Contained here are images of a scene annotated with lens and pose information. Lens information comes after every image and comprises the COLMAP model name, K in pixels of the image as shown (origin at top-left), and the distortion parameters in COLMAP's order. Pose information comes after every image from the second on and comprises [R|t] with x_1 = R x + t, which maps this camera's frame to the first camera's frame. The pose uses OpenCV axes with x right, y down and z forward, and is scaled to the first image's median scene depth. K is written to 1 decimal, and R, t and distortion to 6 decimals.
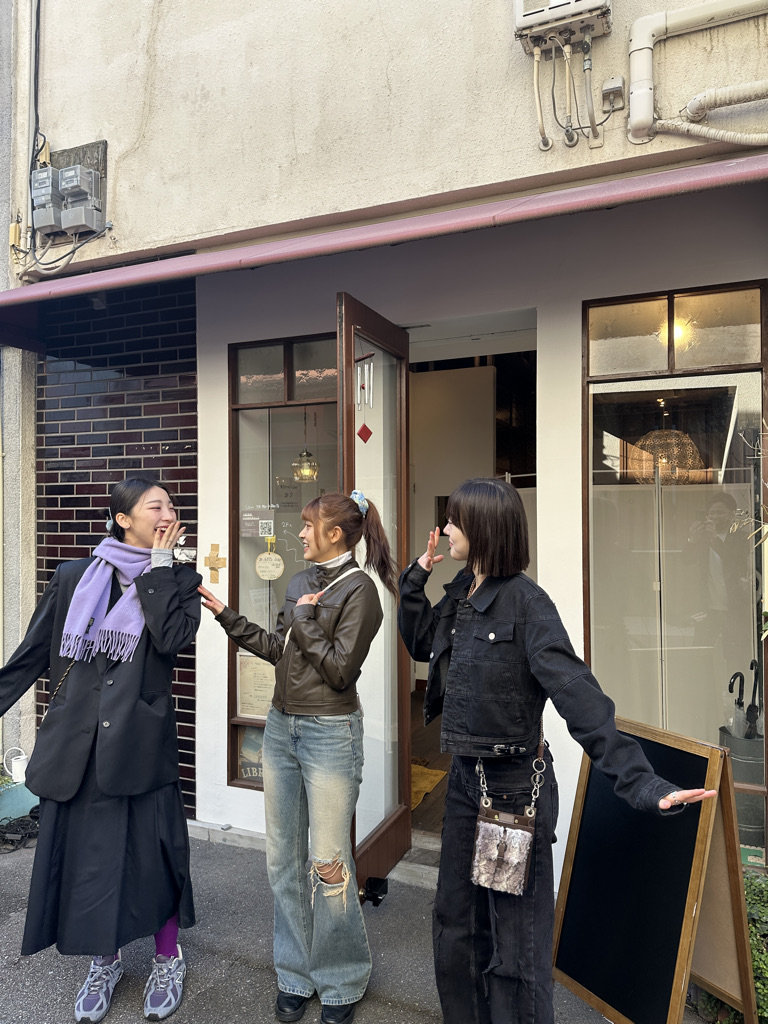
lens RADIAL K [[738.8, 0, 384.0], [0, 738.8, 512.0], [0, 0, 1]] dist [-0.002182, -0.007412]
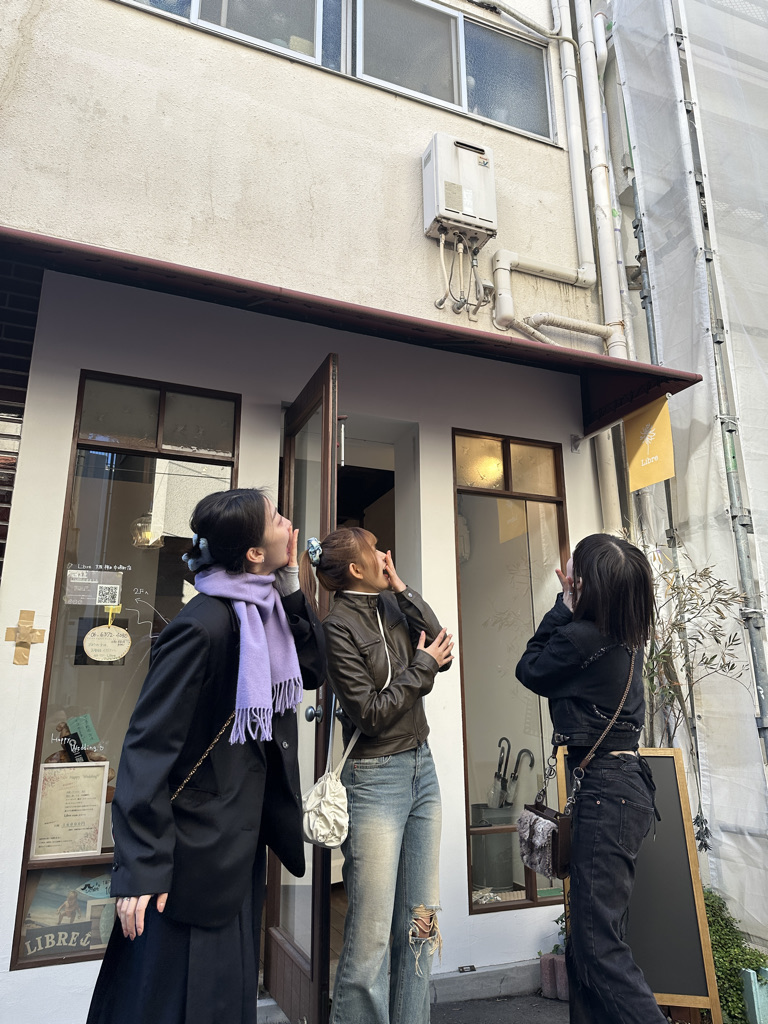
lens RADIAL K [[740.1, 0, 386.0], [0, 740.1, 502.3], [0, 0, 1]] dist [-0.005254, -0.005839]
pose [[0.688016, 0.199825, 0.697642, -0.522006], [-0.002283, 0.961933, -0.273274, 0.140929], [-0.725692, 0.186425, 0.662282, 0.226633]]
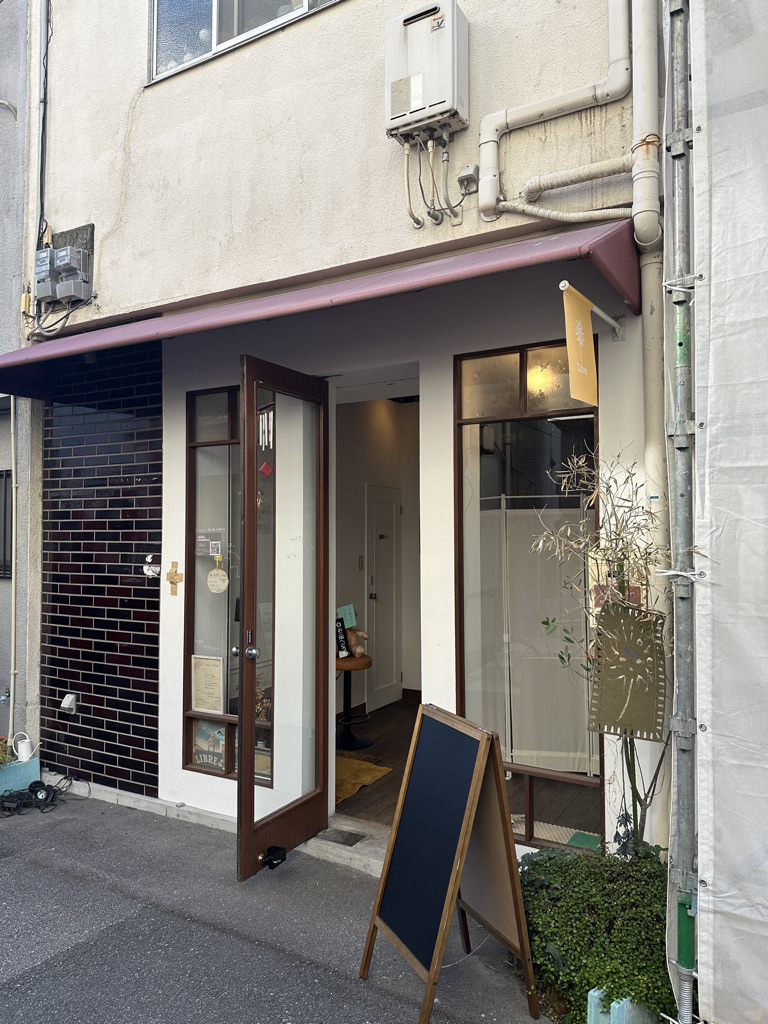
lens RADIAL K [[741.2, 0, 376.2], [0, 741.2, 512.5], [0, 0, 1]] dist [-0.002850, -0.006065]
pose [[0.992618, -0.002178, -0.121264, 0.231660], [-0.000458, 0.999764, -0.021703, -0.009641], [0.121282, 0.021598, 0.992383, -0.131388]]
